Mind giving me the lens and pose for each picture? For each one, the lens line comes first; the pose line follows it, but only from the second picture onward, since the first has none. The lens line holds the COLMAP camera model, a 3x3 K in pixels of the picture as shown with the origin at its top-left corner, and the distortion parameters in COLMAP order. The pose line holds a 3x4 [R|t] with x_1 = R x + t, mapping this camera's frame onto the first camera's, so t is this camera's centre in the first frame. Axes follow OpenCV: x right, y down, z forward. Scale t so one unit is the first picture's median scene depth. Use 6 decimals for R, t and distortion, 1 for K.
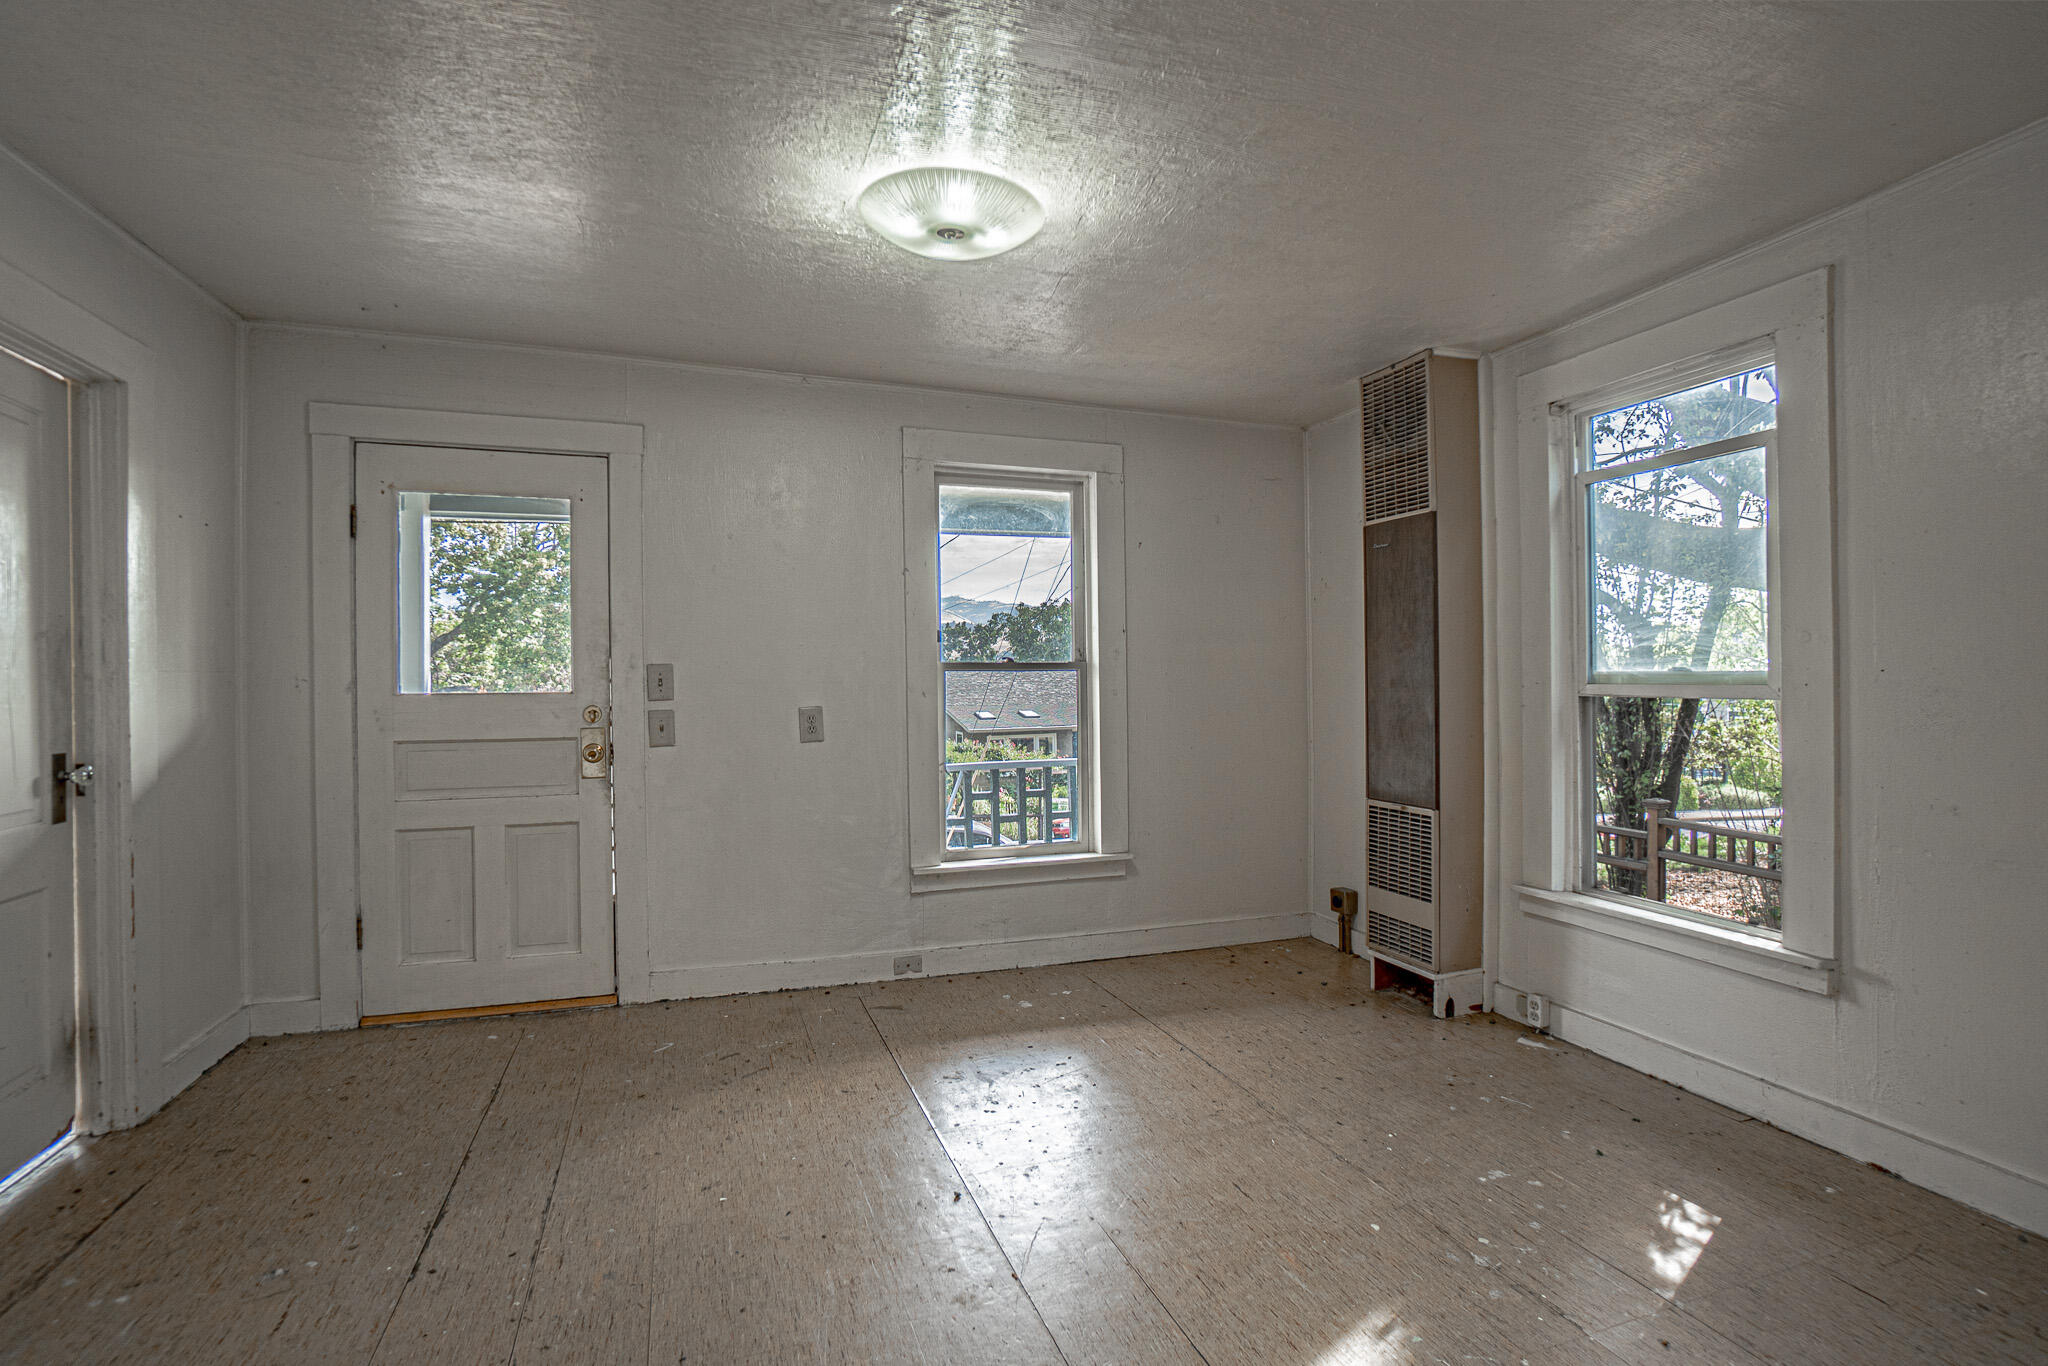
lens RADIAL K [[924.7, 0, 1024.0], [0, 924.7, 683.0], [0, 0, 1]] dist [-0.060120, 0.017382]
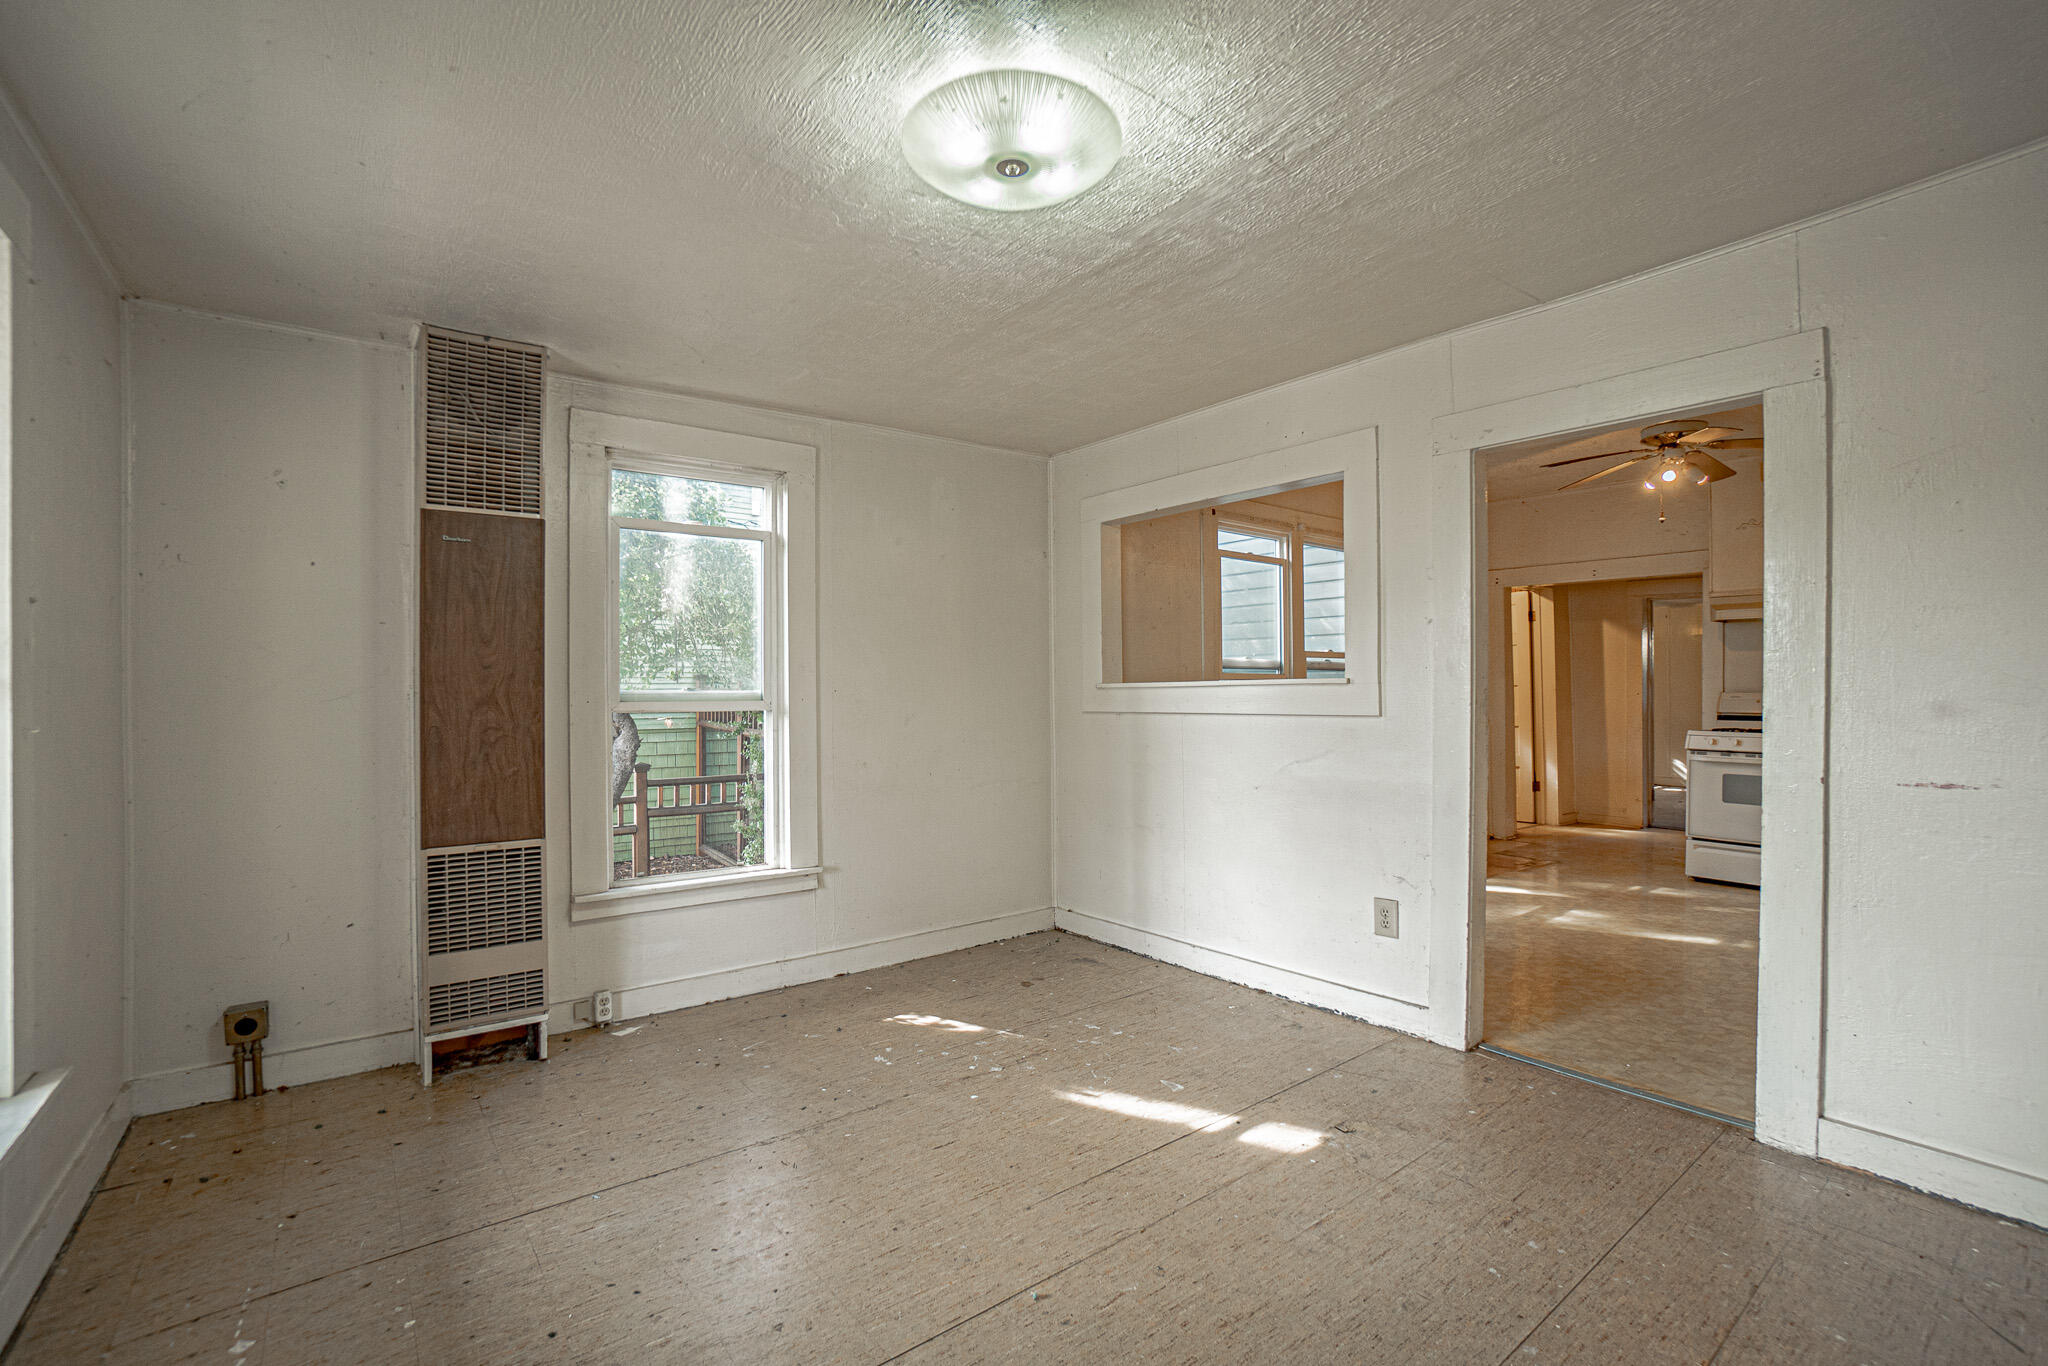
lens RADIAL K [[868.1, 0, 1024.0], [0, 868.1, 683.0], [0, 0, 1]] dist [-0.051956, 0.007701]
pose [[-0.298778, 0.015833, 0.954191, -0.534695], [0.012155, 0.999844, -0.012785, -0.002998], [-0.954245, 0.007778, -0.298924, 0.790685]]
